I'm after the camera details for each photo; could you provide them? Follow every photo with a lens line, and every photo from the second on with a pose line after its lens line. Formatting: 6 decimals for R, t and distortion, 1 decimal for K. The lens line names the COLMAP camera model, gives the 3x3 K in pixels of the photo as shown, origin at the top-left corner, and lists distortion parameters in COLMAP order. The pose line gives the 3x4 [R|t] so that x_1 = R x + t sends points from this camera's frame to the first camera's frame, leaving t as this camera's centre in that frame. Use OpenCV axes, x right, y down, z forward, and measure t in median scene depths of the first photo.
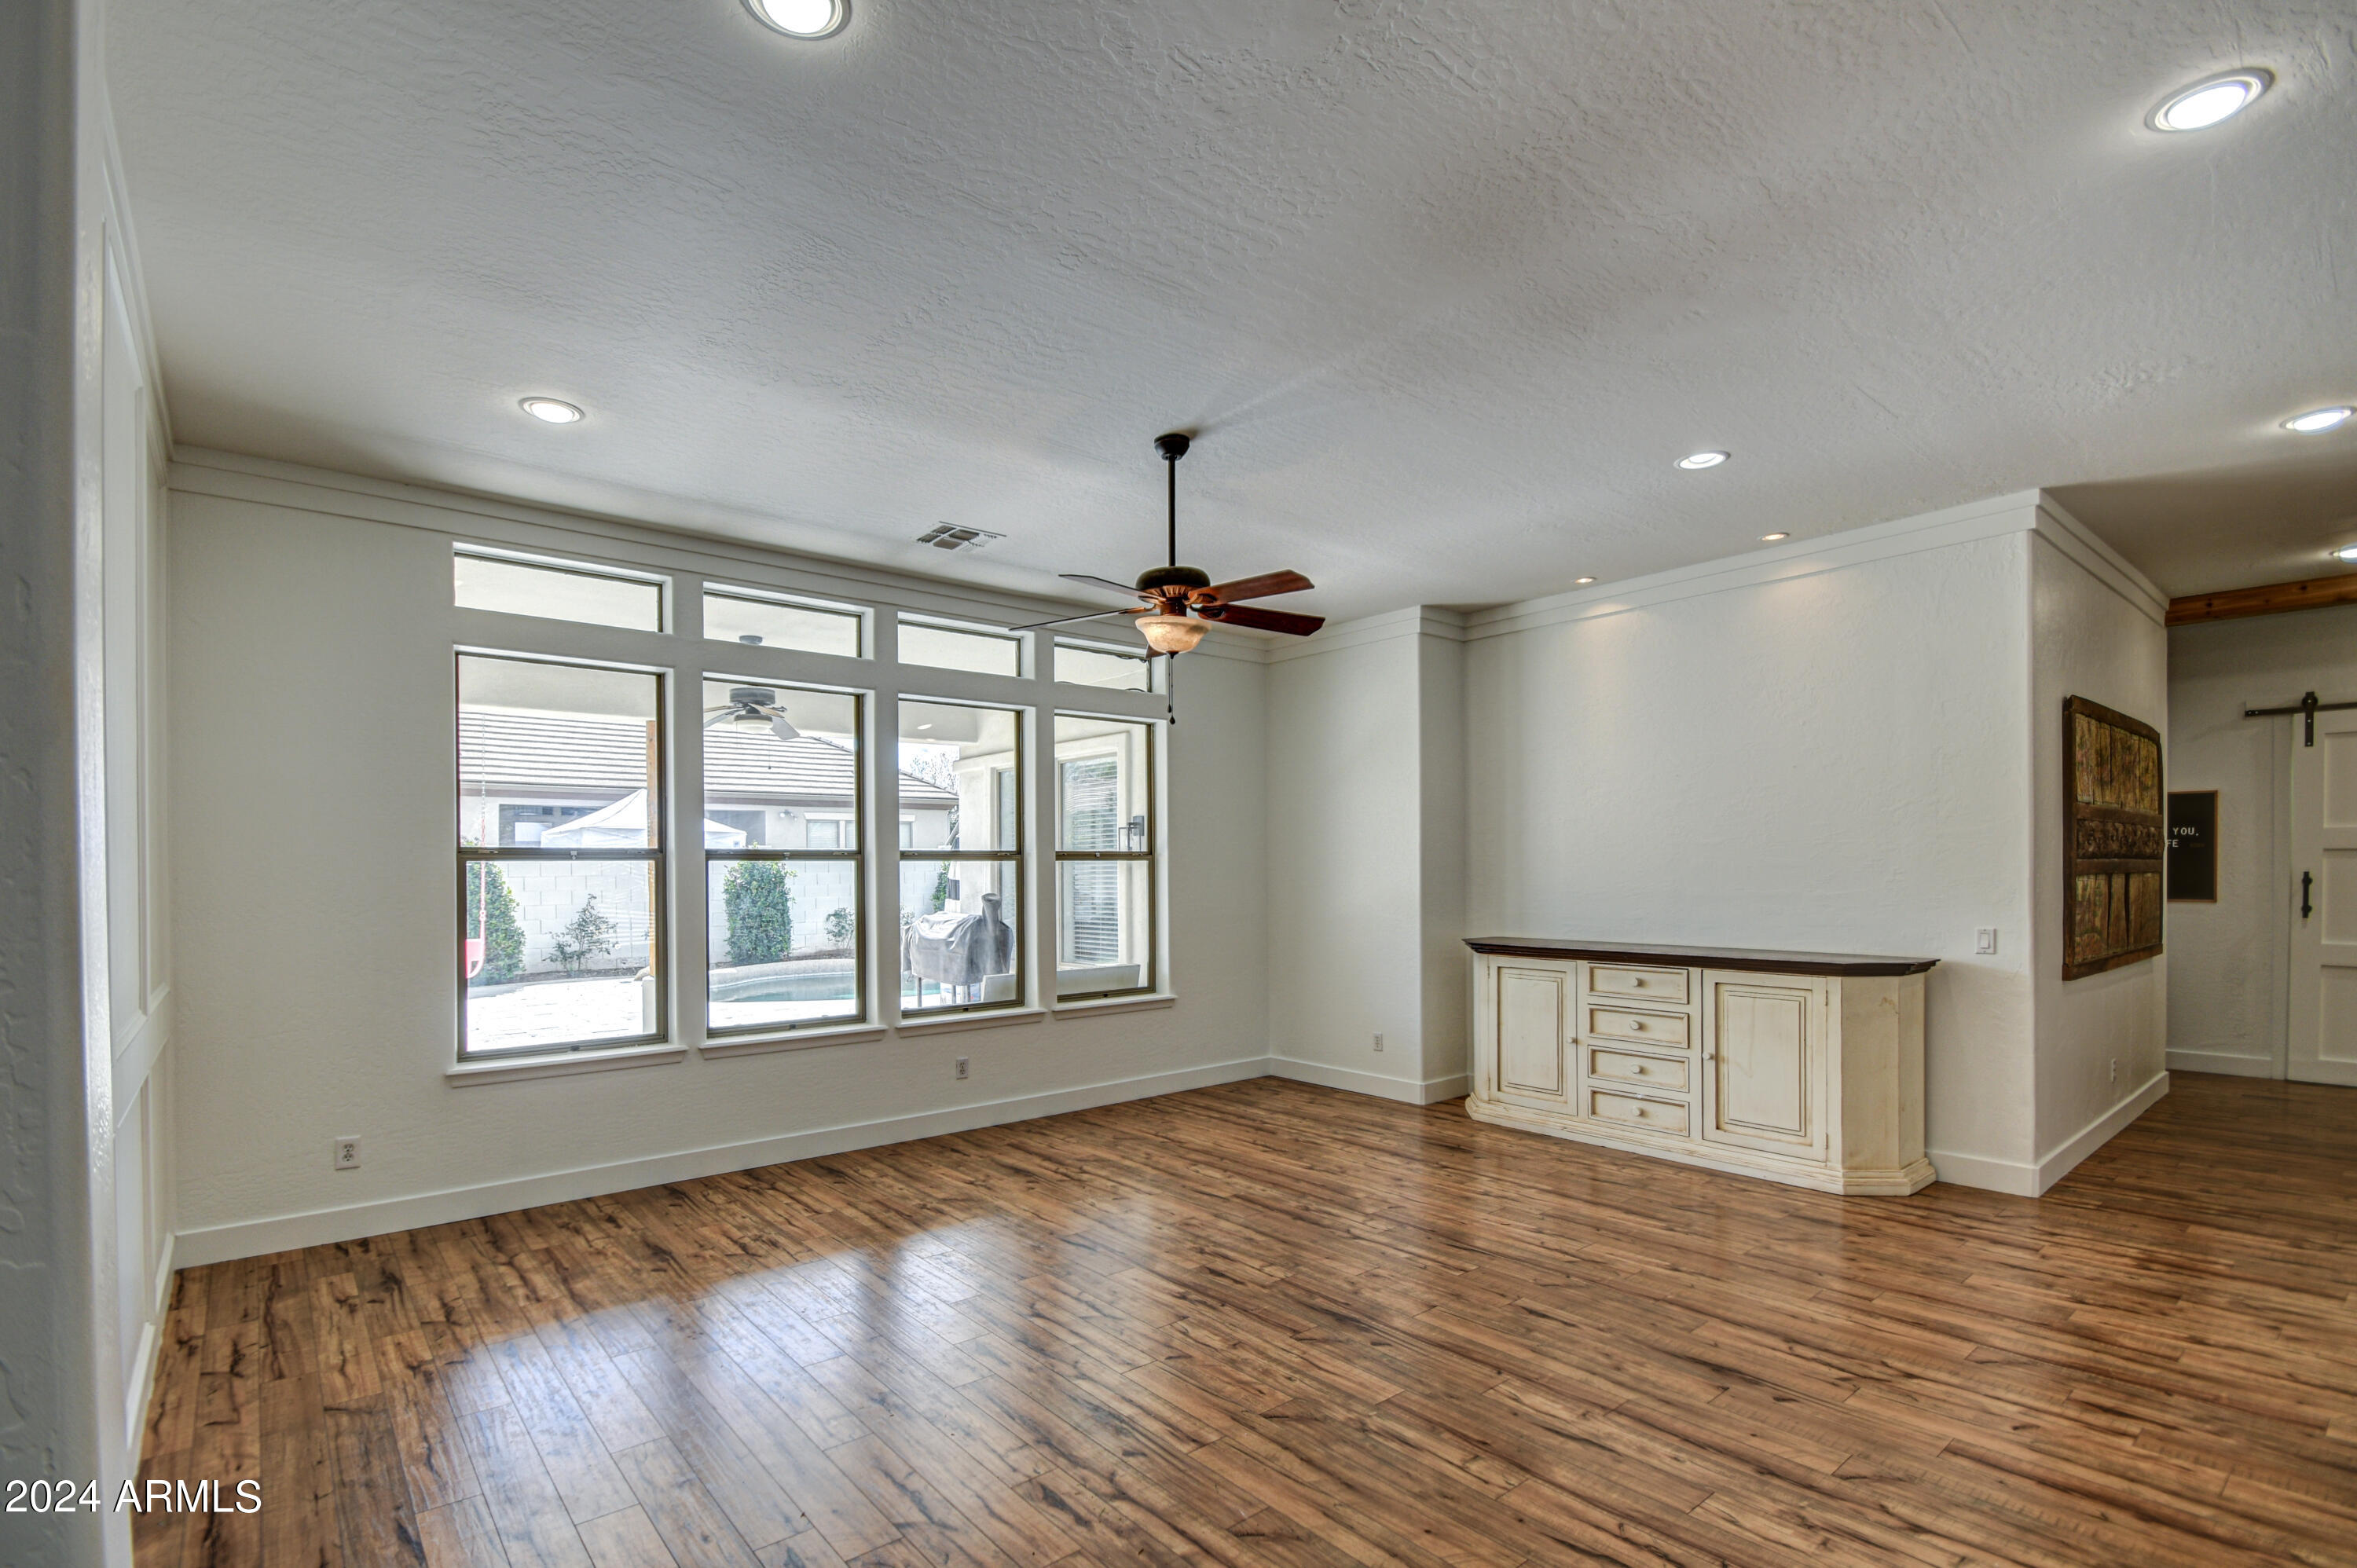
lens RADIAL K [[1120.8, 0, 1182.7], [0, 1120.8, 859.6], [0, 0, 1]] dist [0.029385, -0.034891]
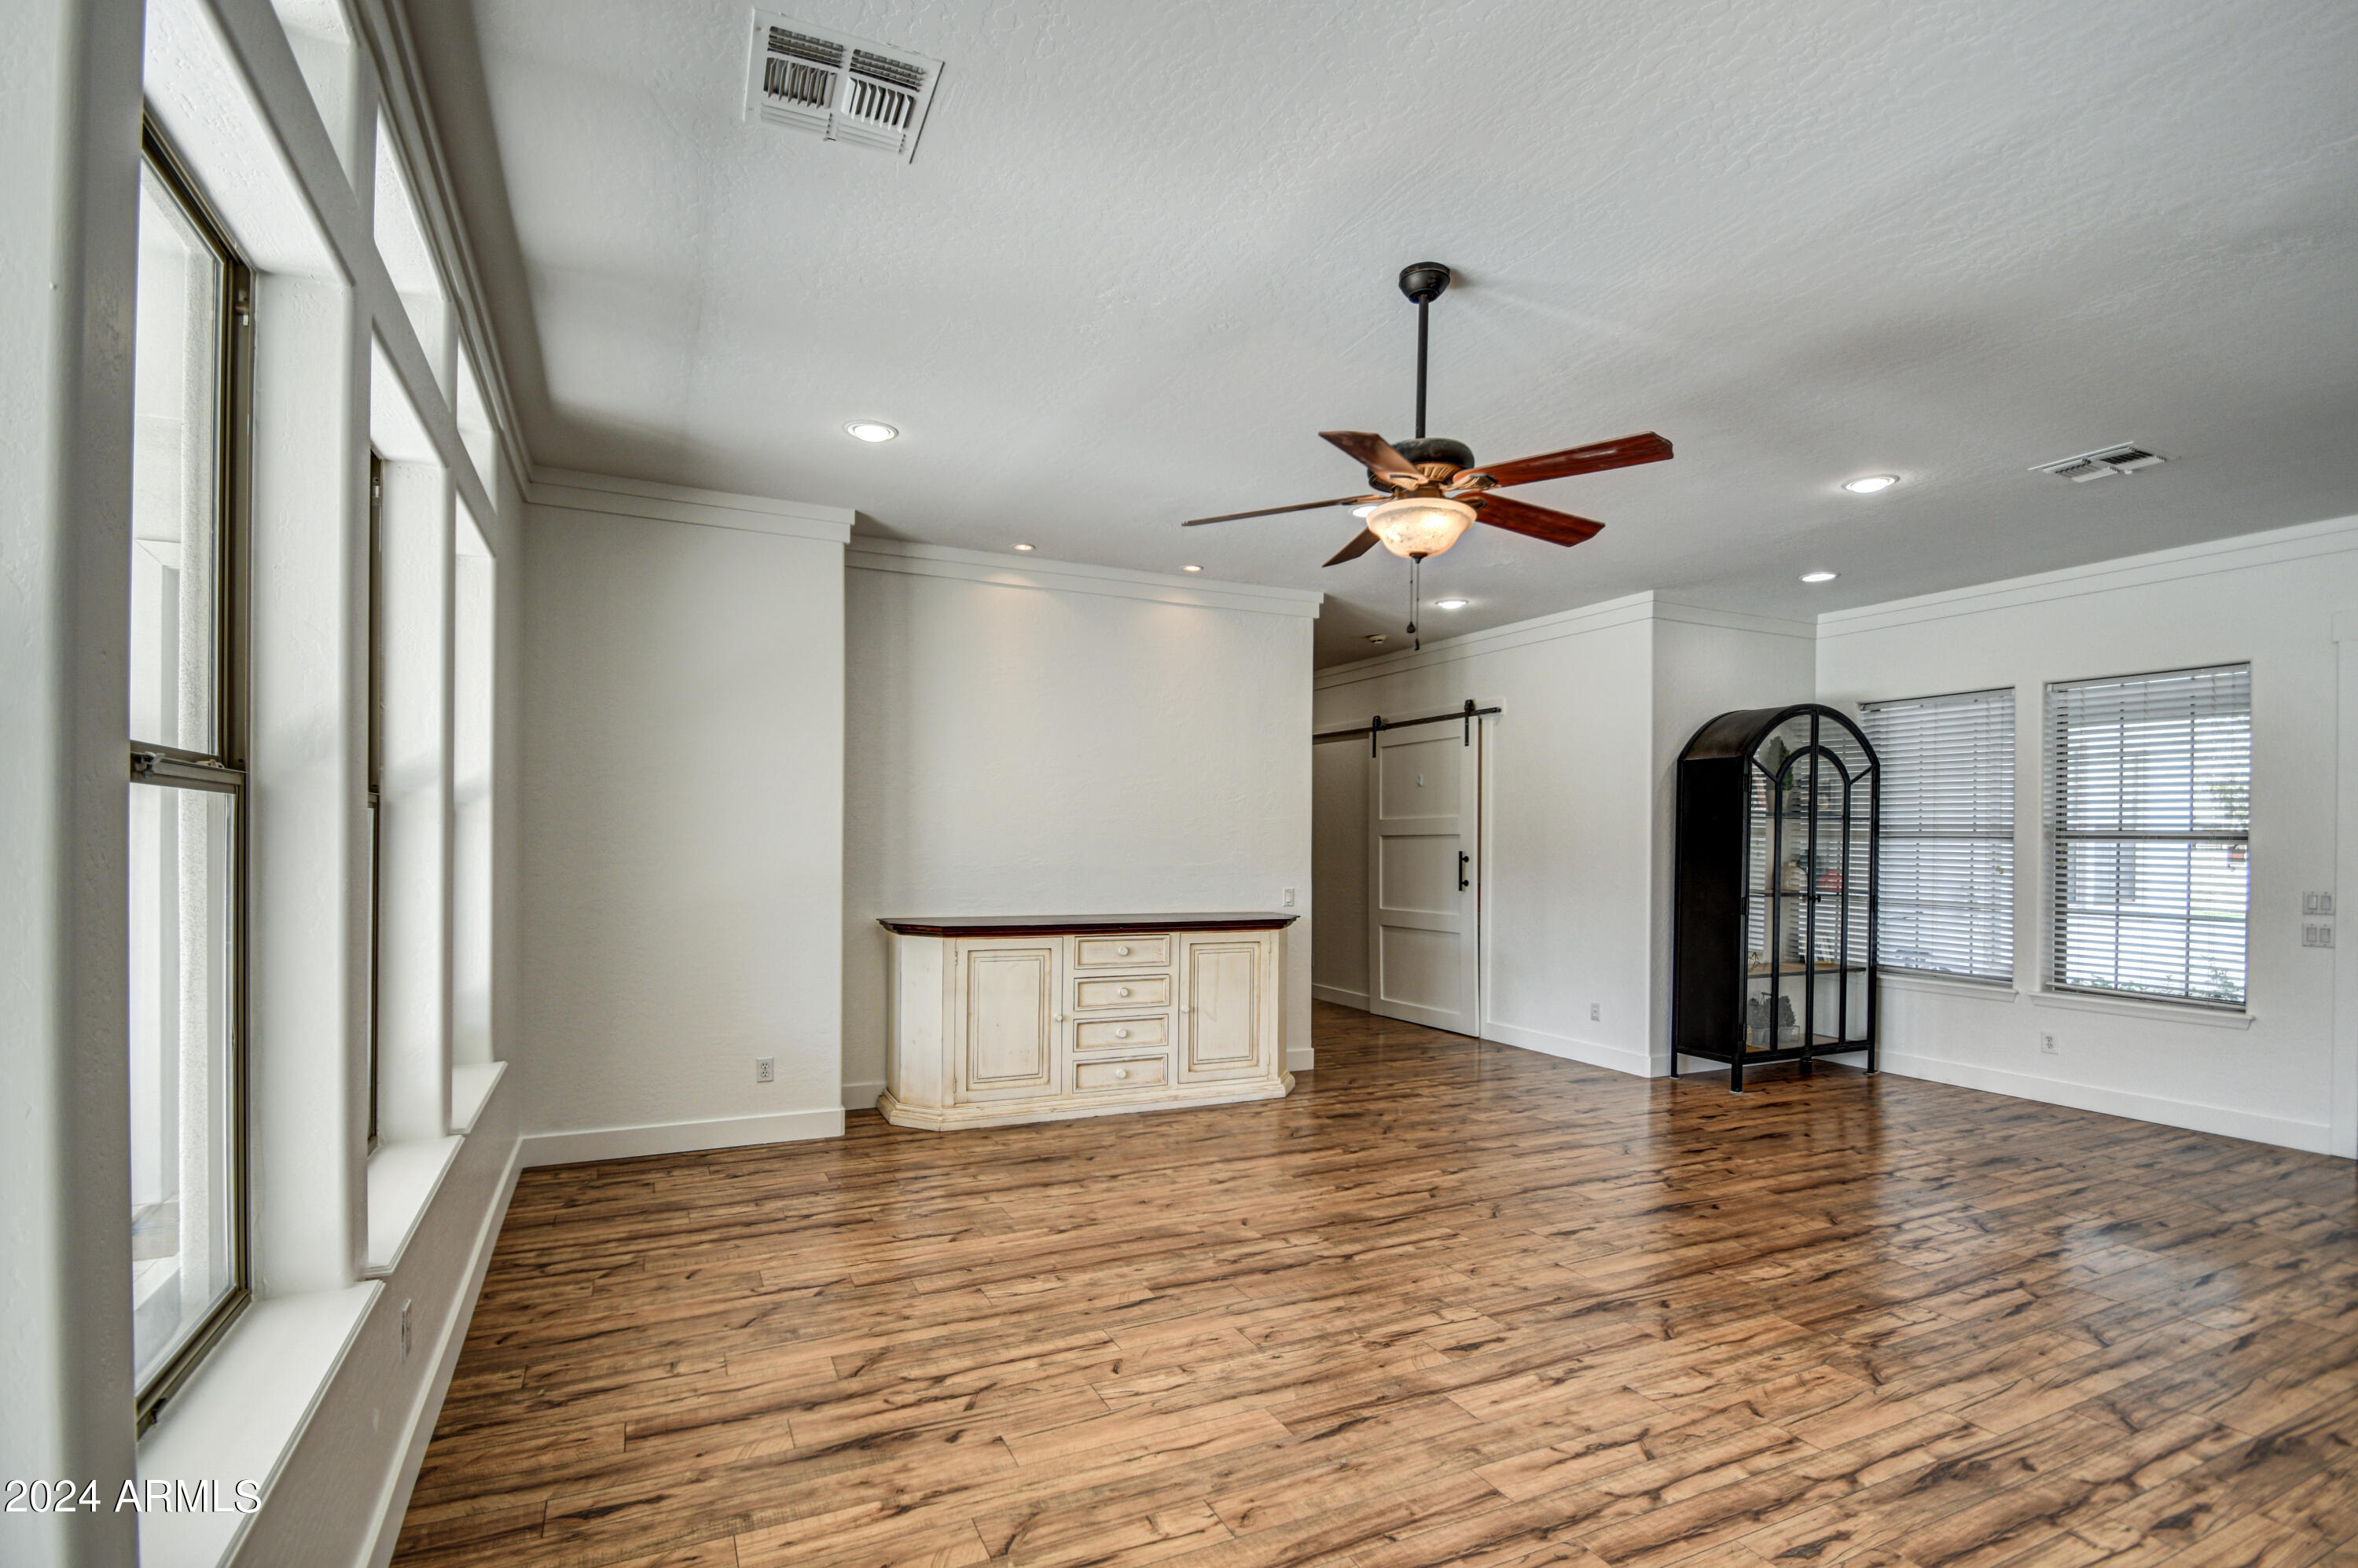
lens RADIAL K [[1036.2, 0, 1129.0], [0, 1036.2, 826.1], [0, 0, 1]] dist [0.010244, -0.014077]
pose [[0.274315, 0.026840, 0.961265, -0.594307], [-0.020099, 0.999552, -0.022173, 0.015079], [-0.961430, -0.013238, 0.274732, 0.814377]]
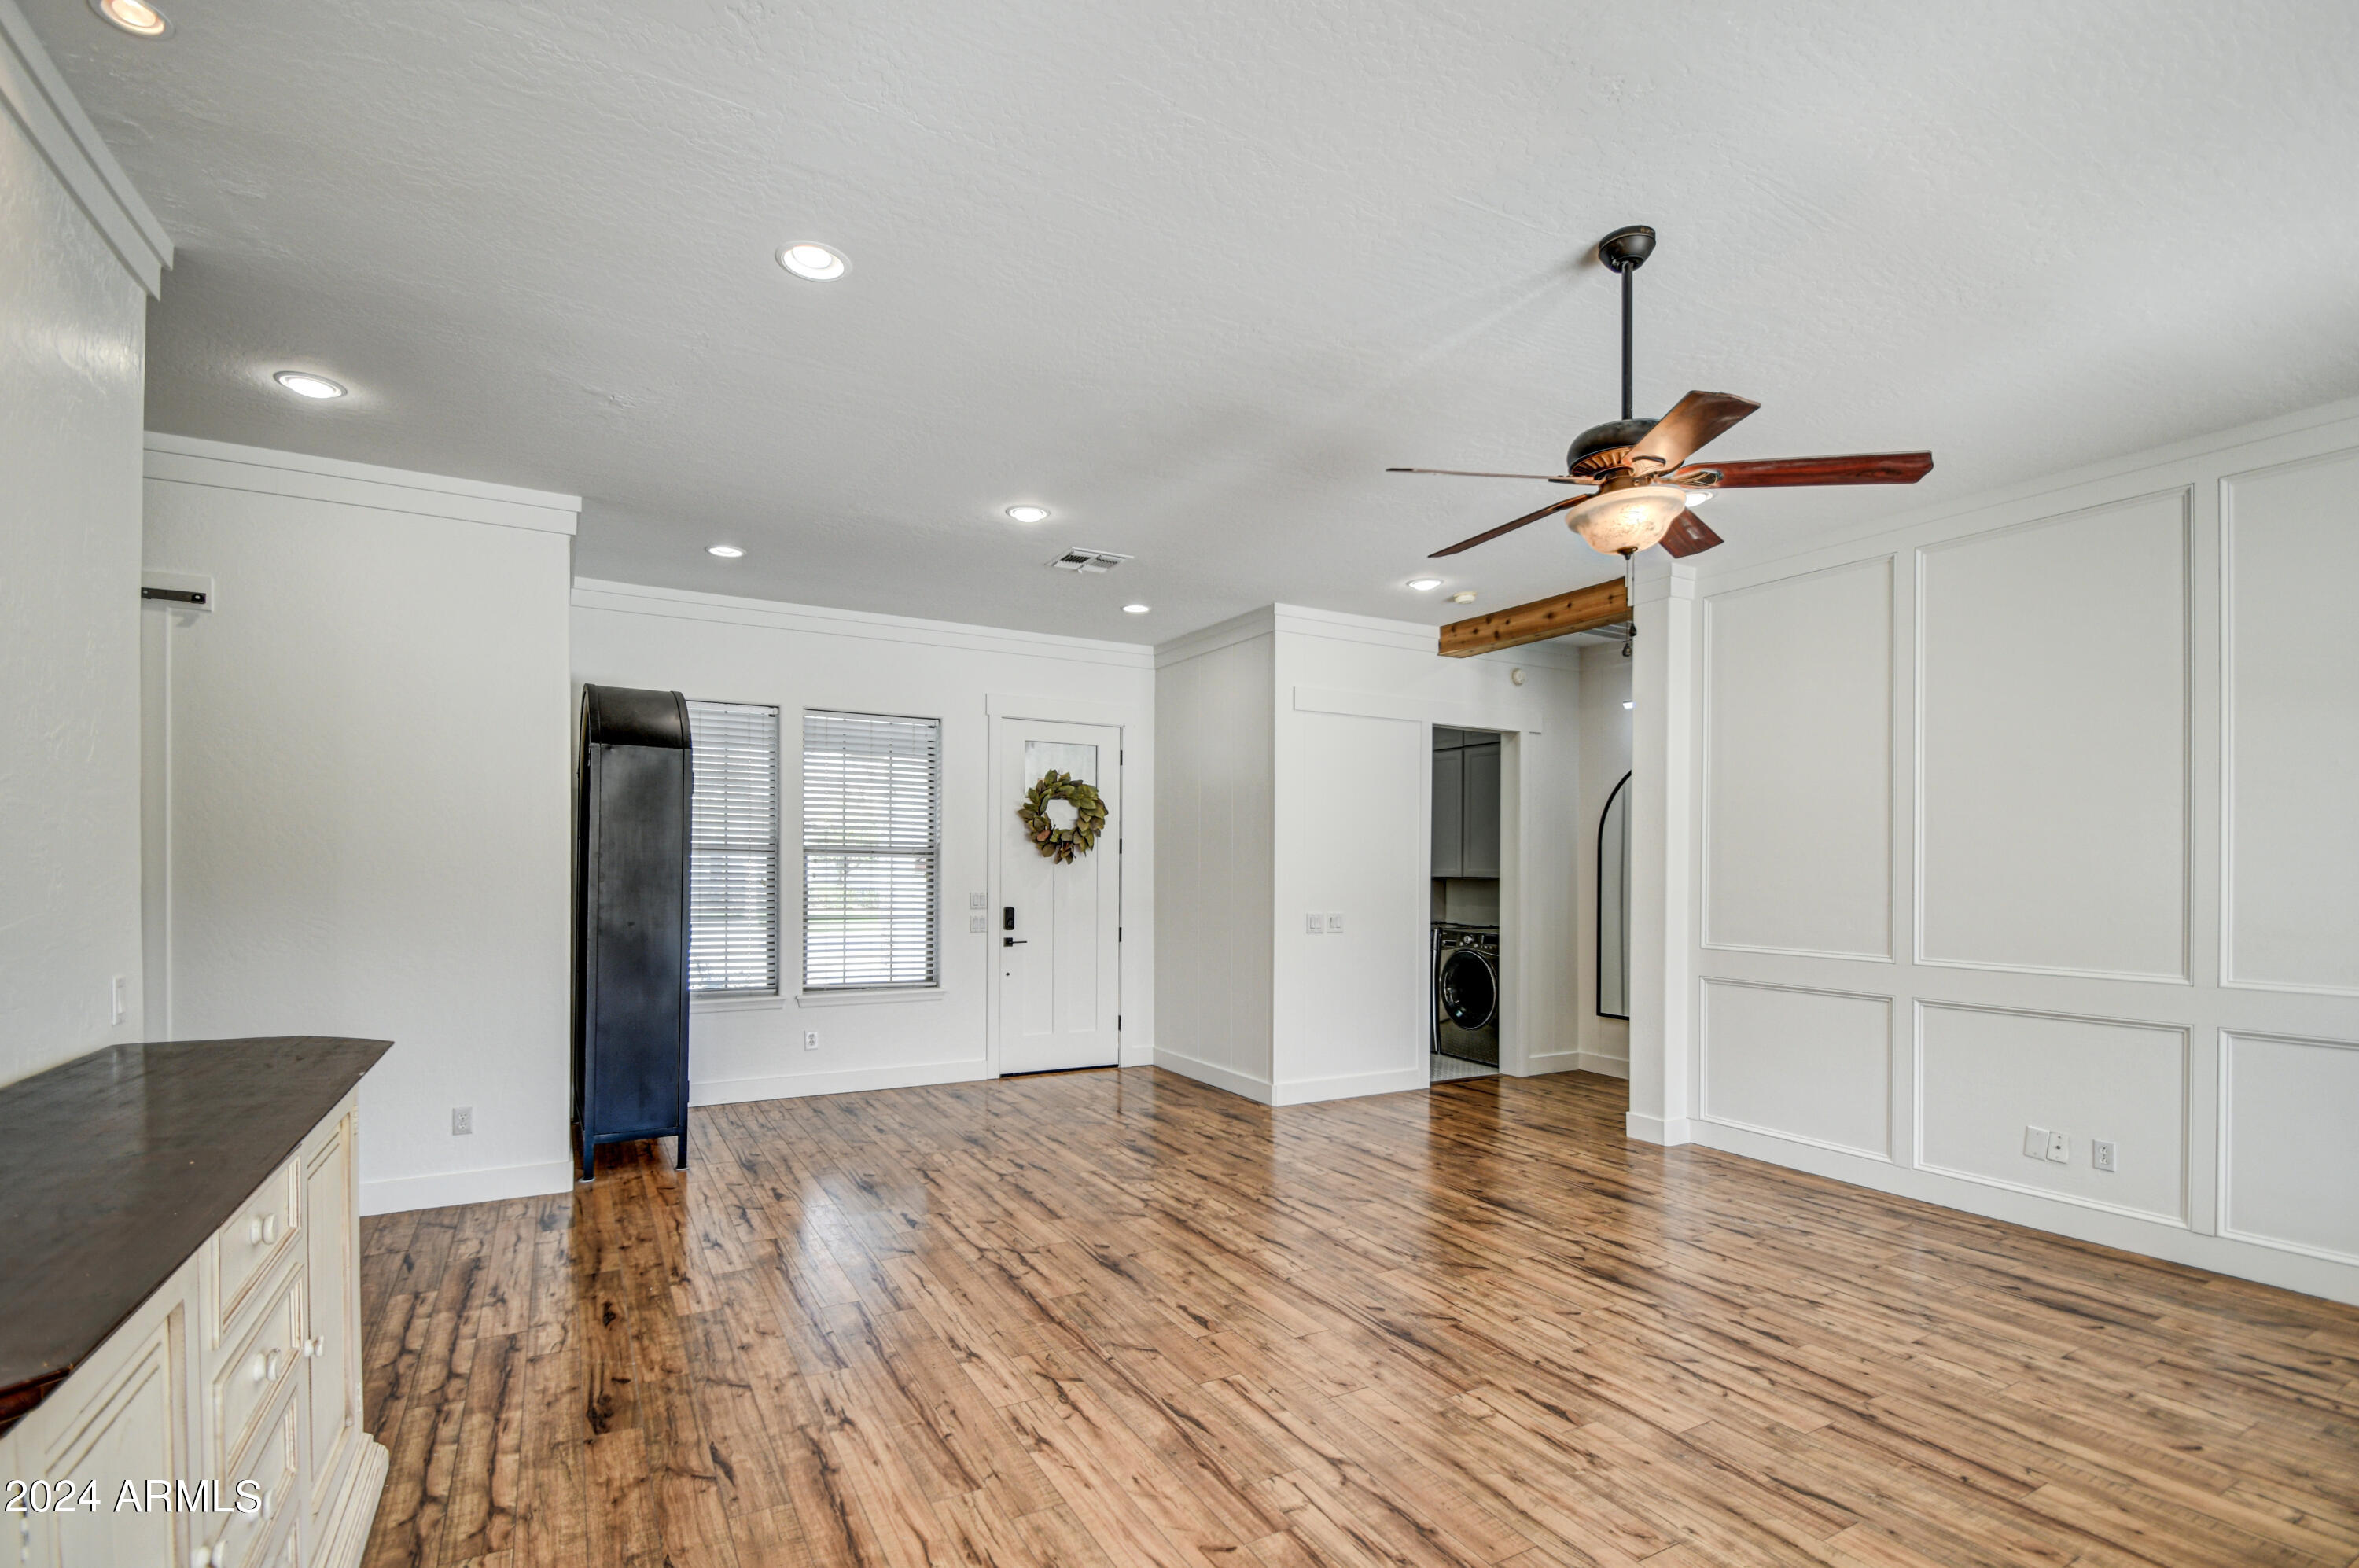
lens RADIAL K [[1121.8, 0, 1183.7], [0, 1121.8, 859.7], [0, 0, 1]] dist [0.029385, -0.034891]
pose [[-0.983454, 0.002882, 0.181133, 0.107130], [-0.000388, 0.999838, -0.018017, 0.014006], [-0.181156, -0.017789, -0.983294, 1.405655]]
